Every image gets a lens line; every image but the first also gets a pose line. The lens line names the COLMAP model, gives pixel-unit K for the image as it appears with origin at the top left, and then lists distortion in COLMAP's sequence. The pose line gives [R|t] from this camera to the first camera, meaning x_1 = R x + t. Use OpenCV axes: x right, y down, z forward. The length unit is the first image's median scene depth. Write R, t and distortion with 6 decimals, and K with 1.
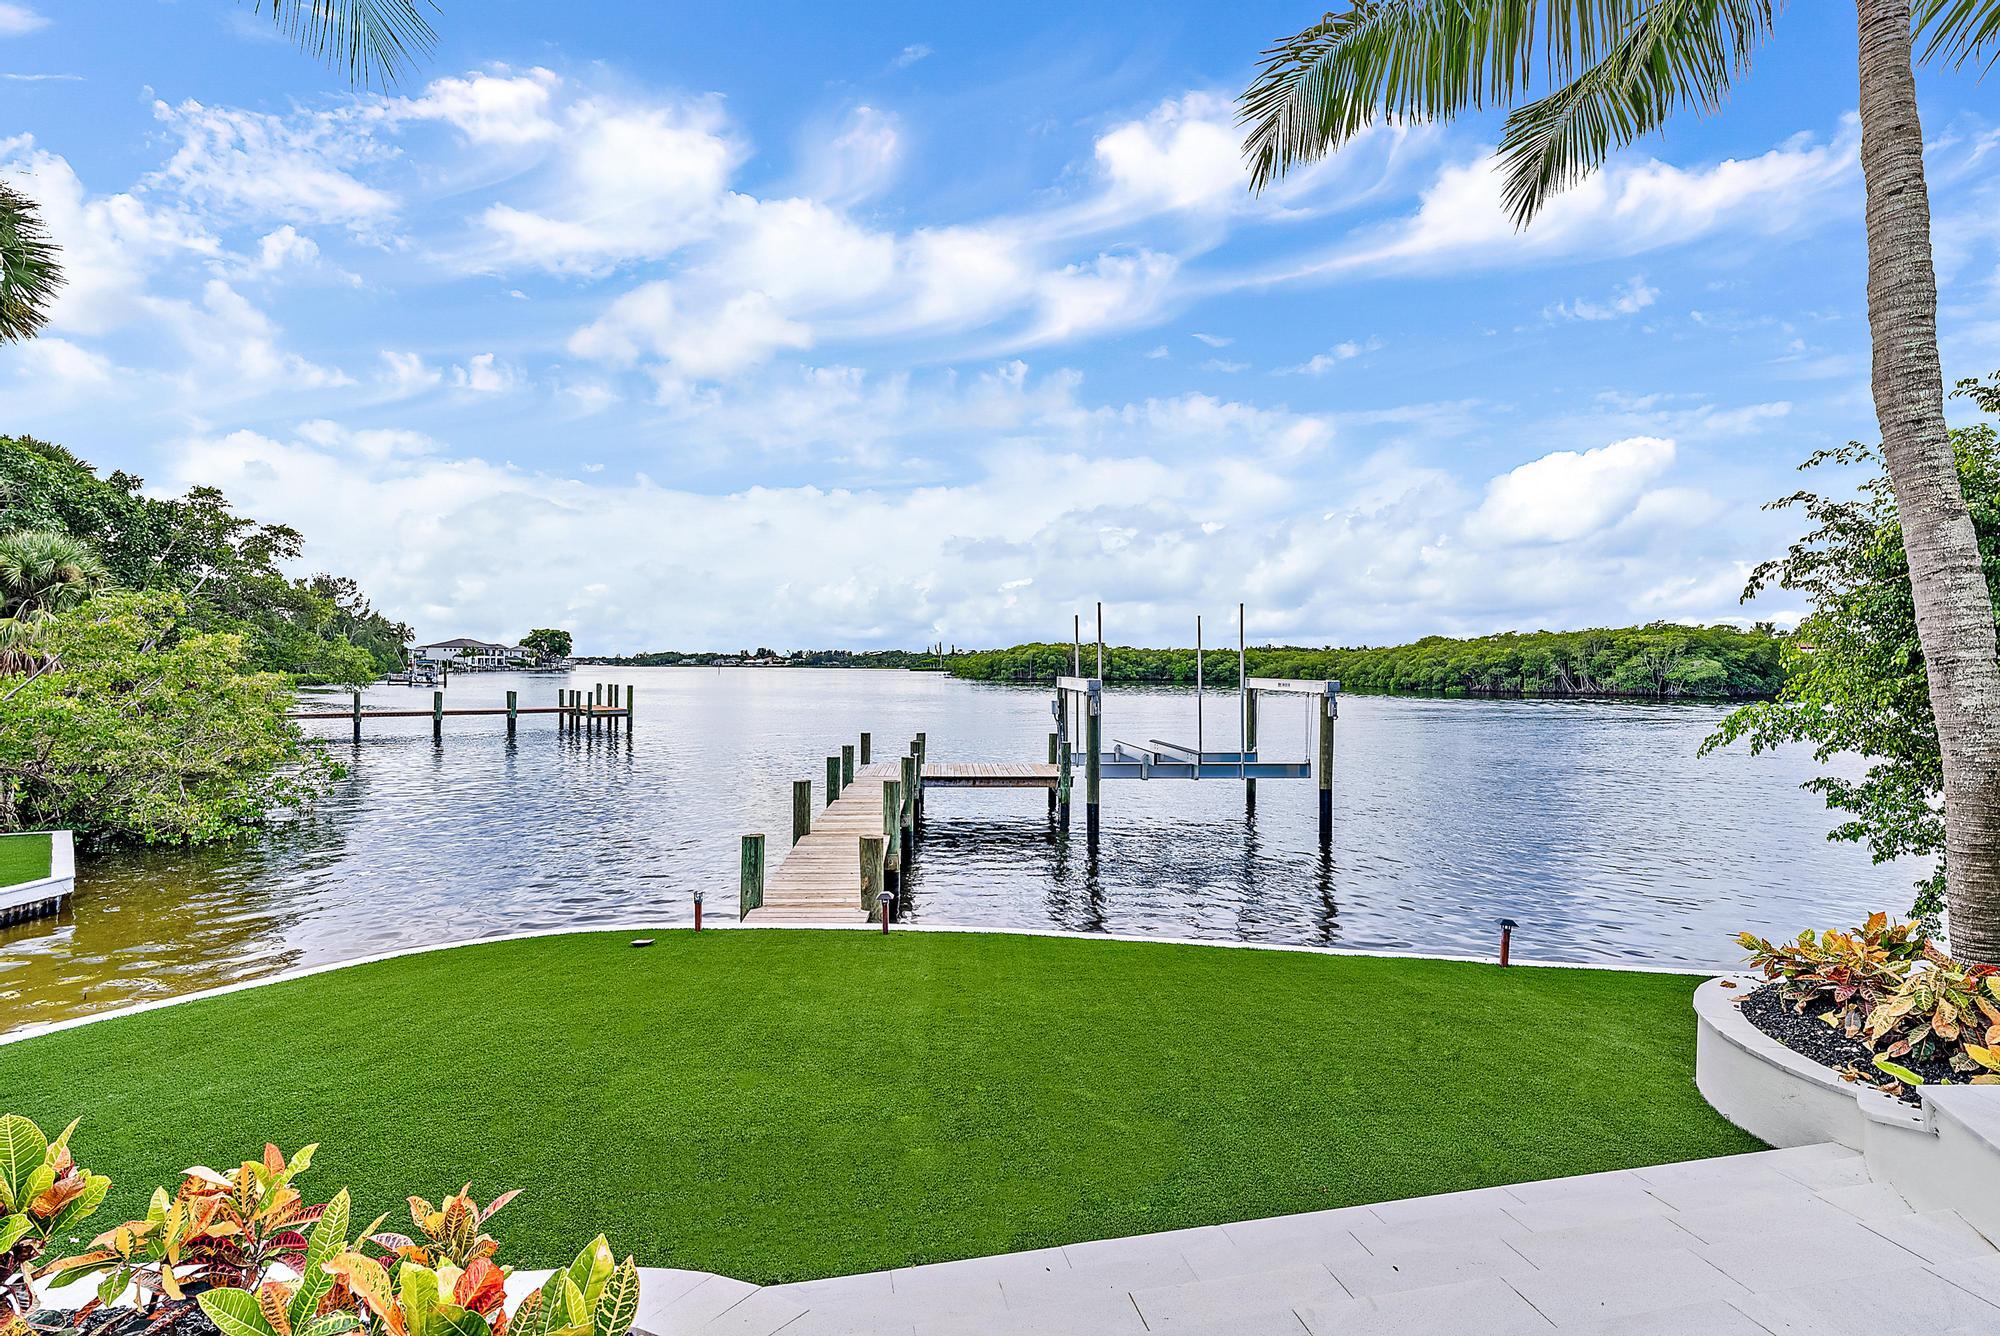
lens RADIAL K [[873.7, 0, 997.7], [0, 873.7, 667.1], [0, 0, 1]] dist [0.001922, -0.000869]
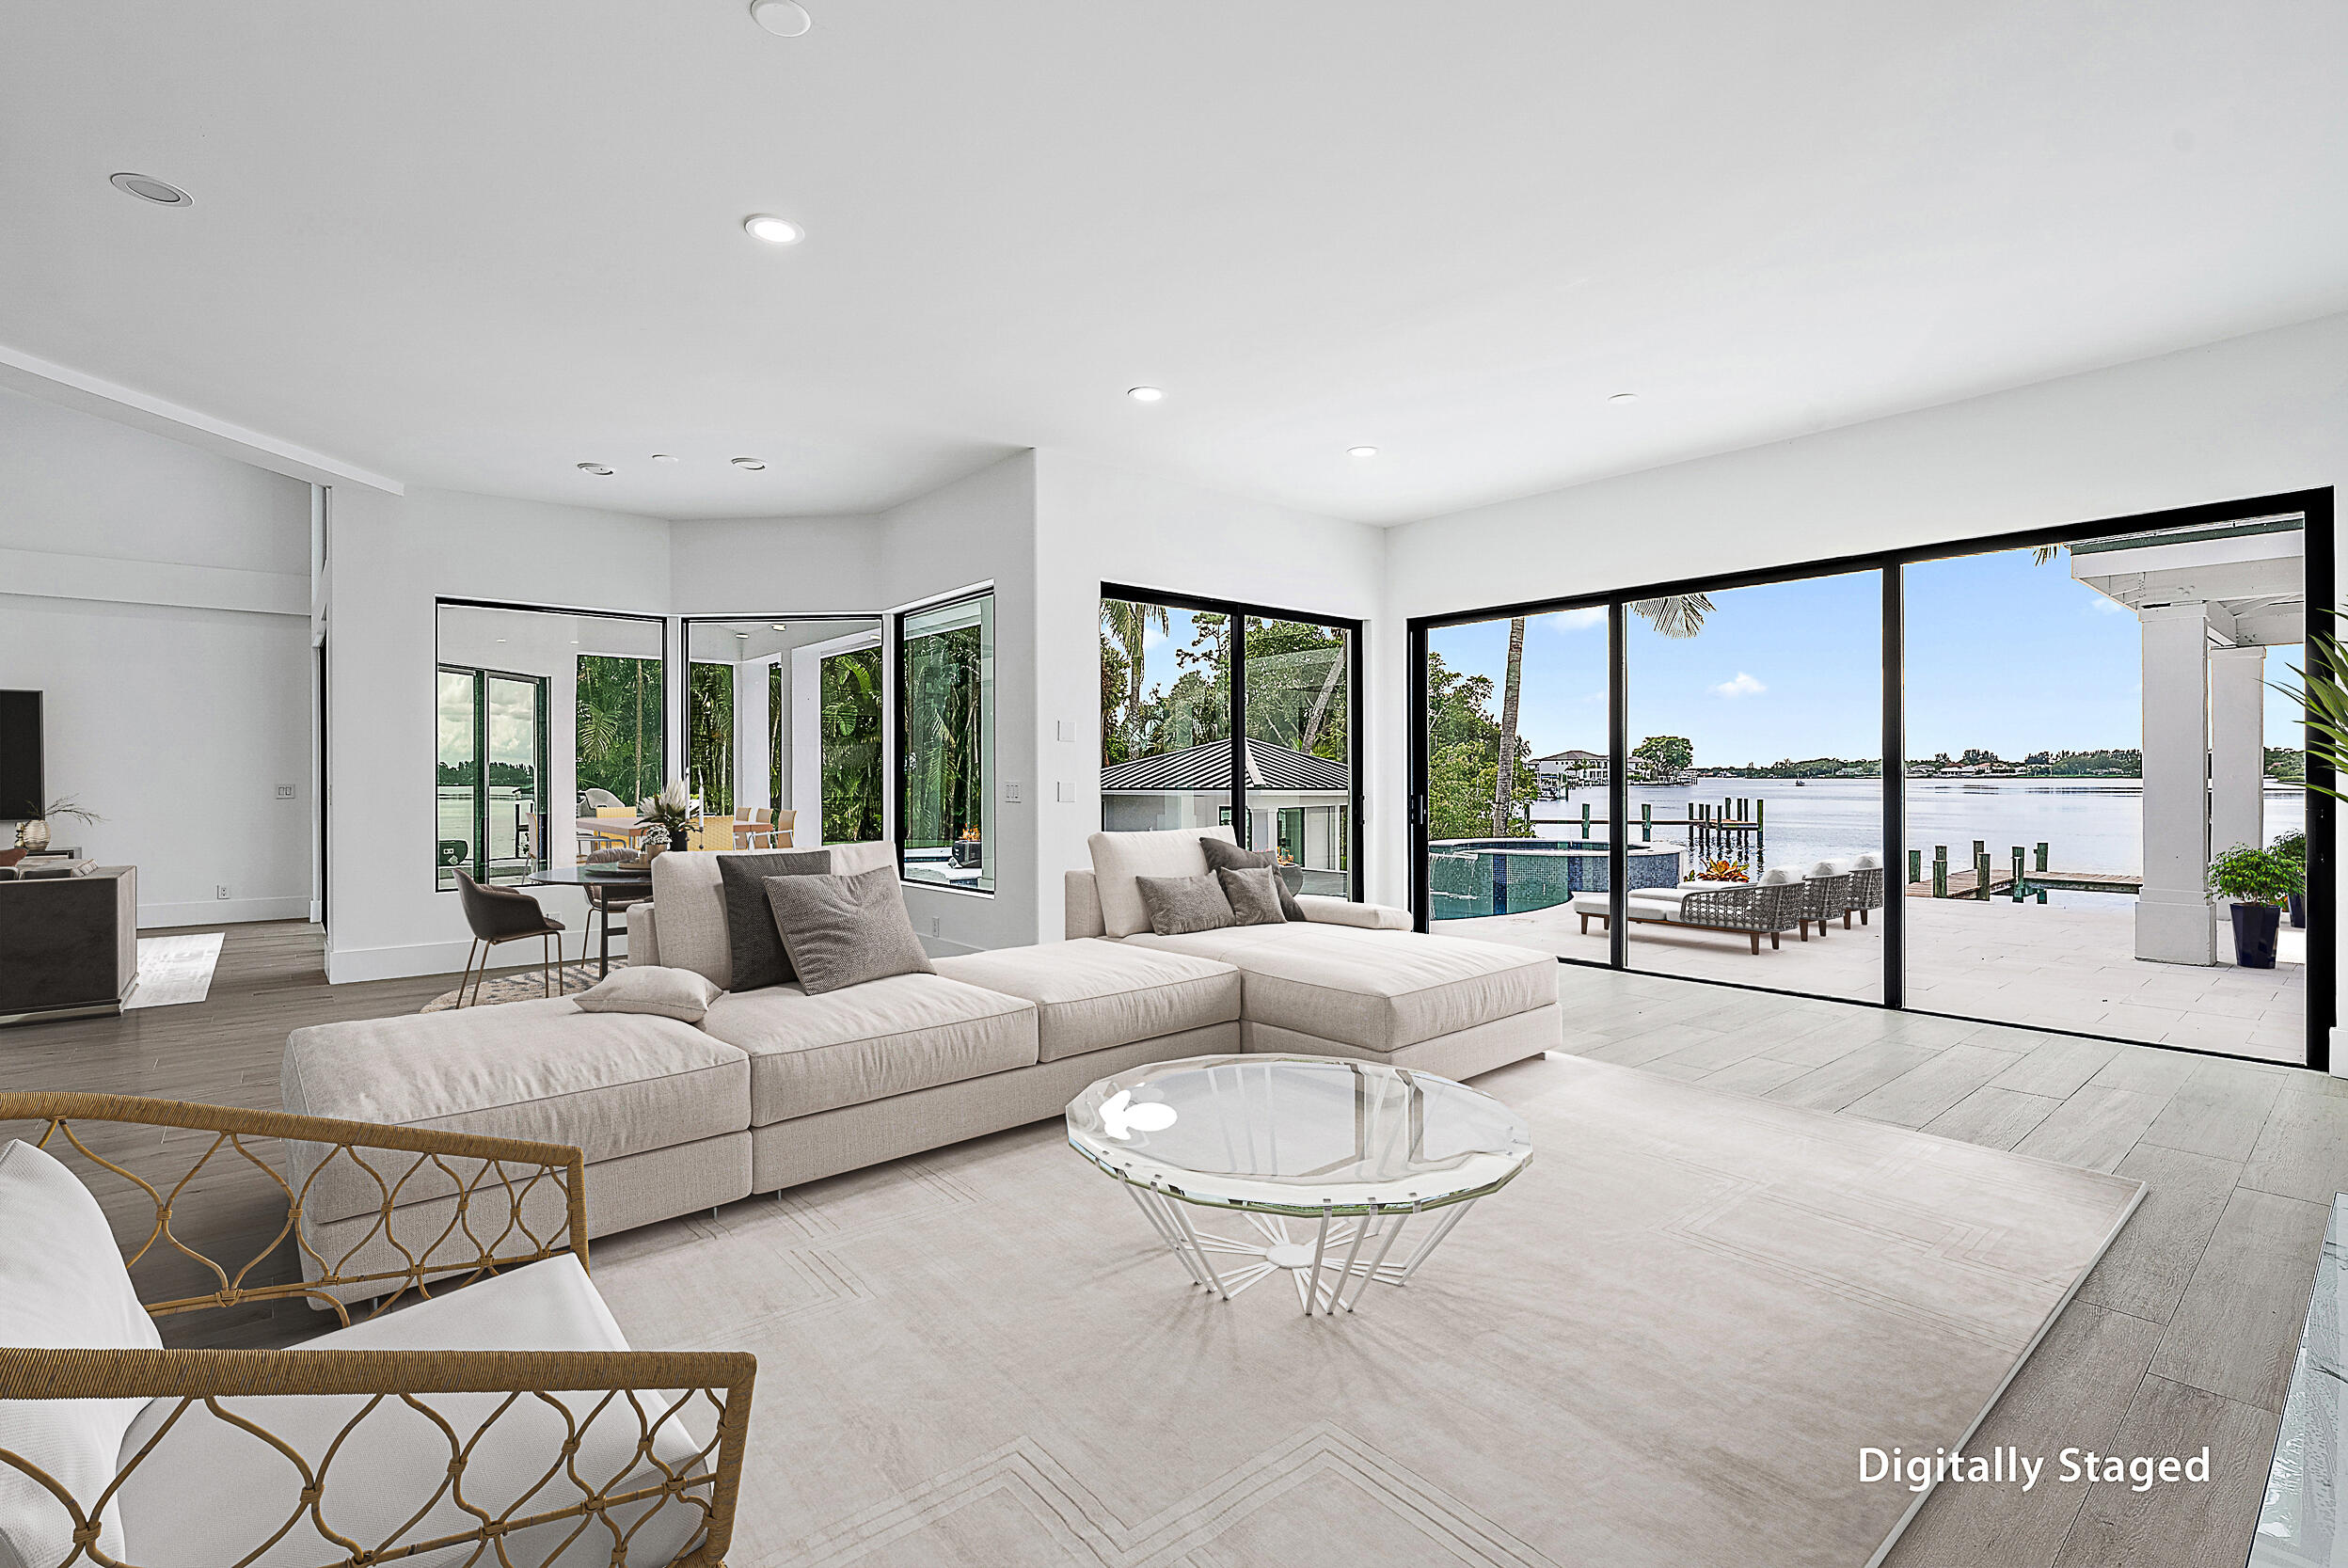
lens RADIAL K [[1069.9, 0, 1165.5], [0, 1069.9, 779.9], [0, 0, 1]] dist [0.002278, -0.000519]
pose [[0.613415, -0.008882, -0.789711, 0.276361], [0.008613, 0.999953, -0.004556, -0.003877], [0.789714, -0.004007, 0.613462, -0.616526]]
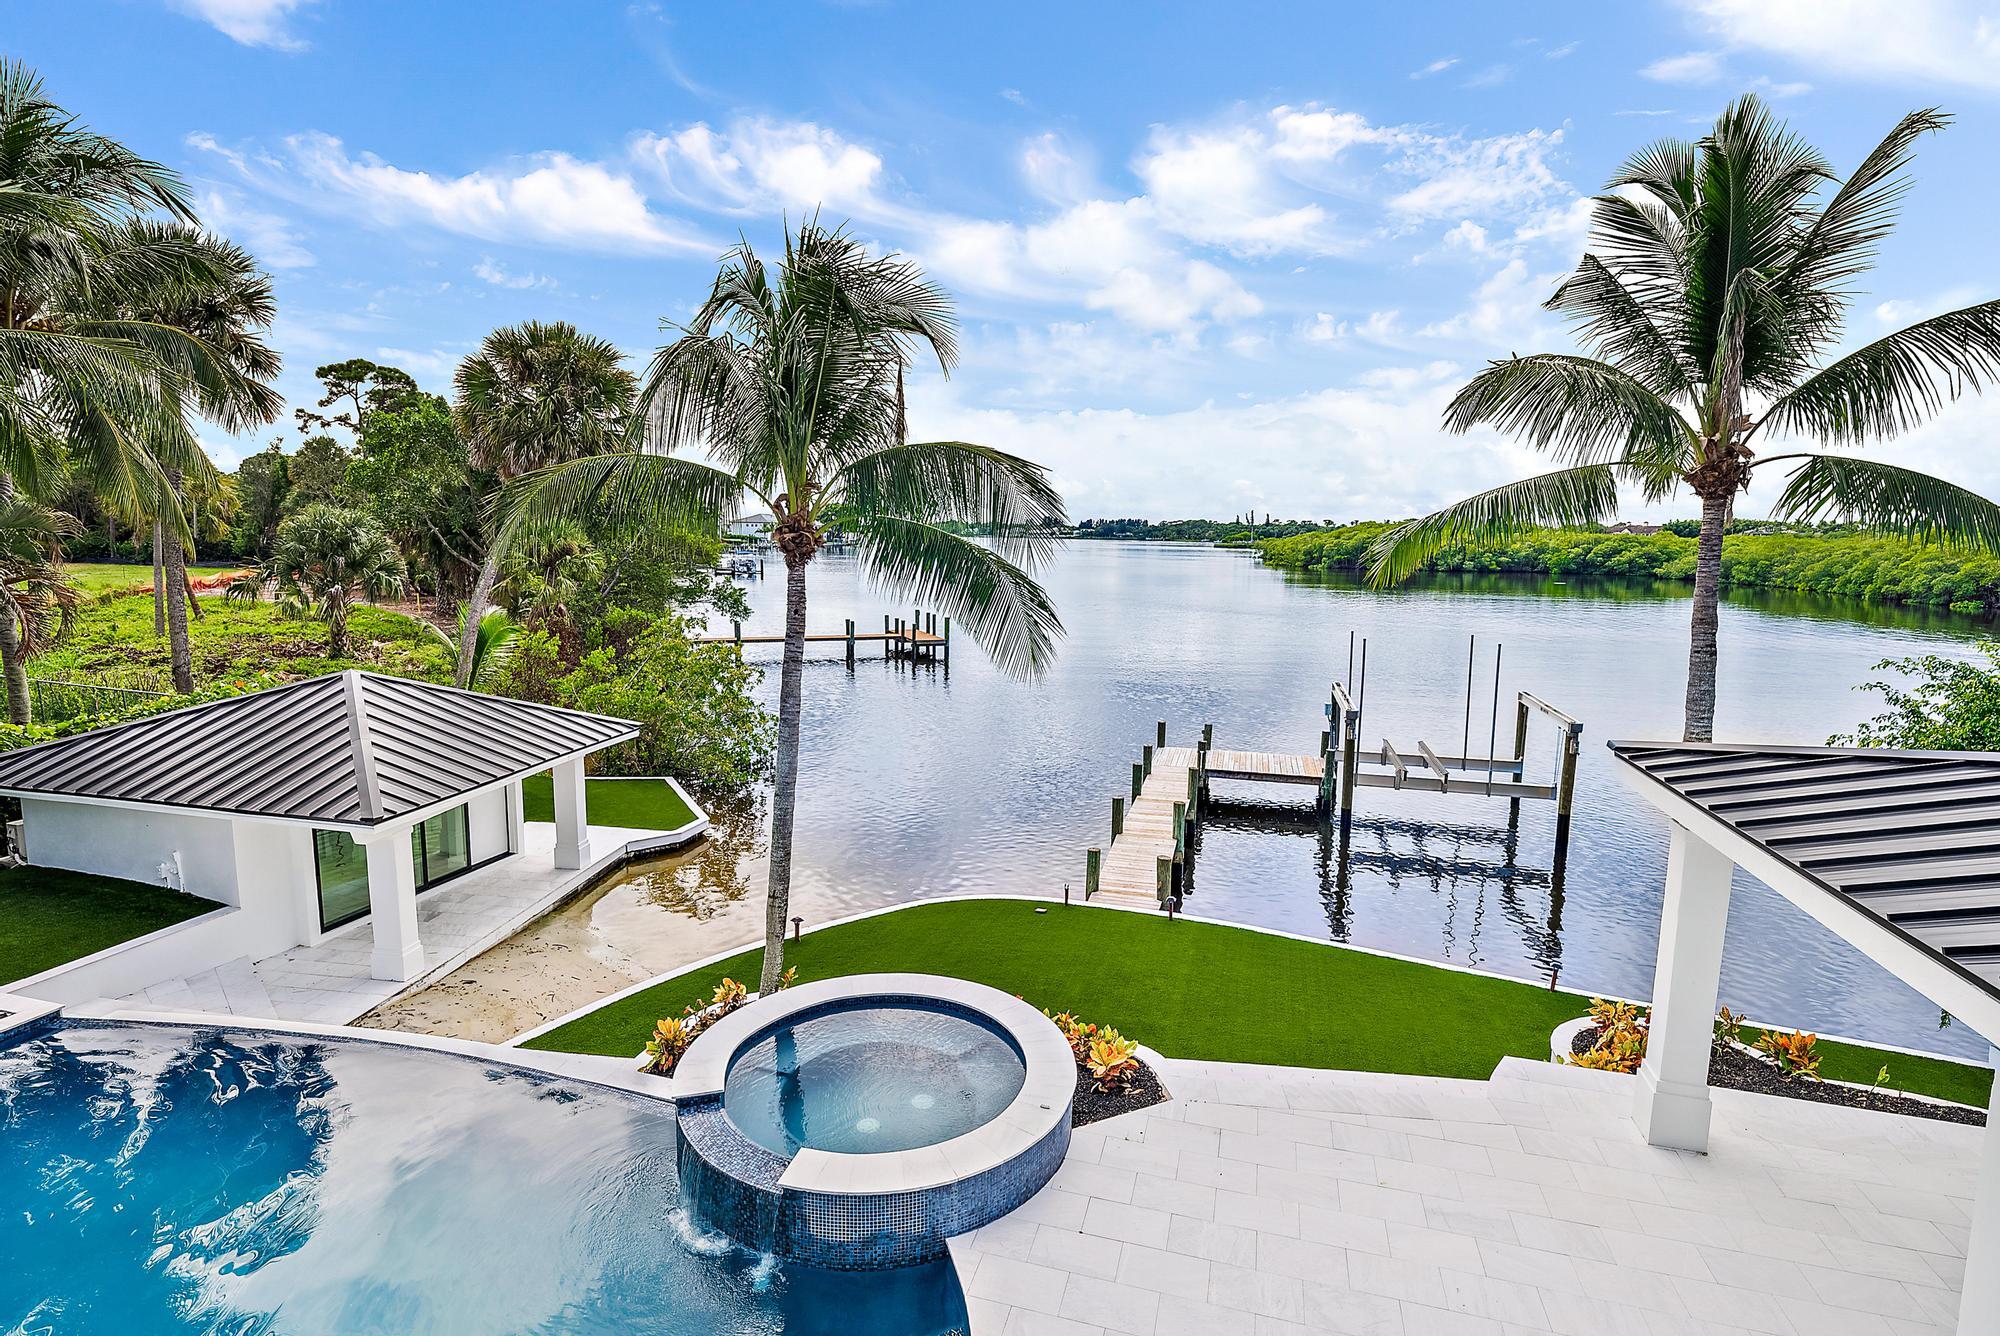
lens RADIAL K [[994.6, 0, 994.7], [0, 994.6, 669.1], [0, 0, 1]] dist [0.005636, 0.001560]
pose [[0.950444, 0.048927, -0.307021, 0.046464], [-0.008219, 0.991148, 0.132504, -0.170149], [0.310787, -0.123414, 0.942433, -0.345868]]
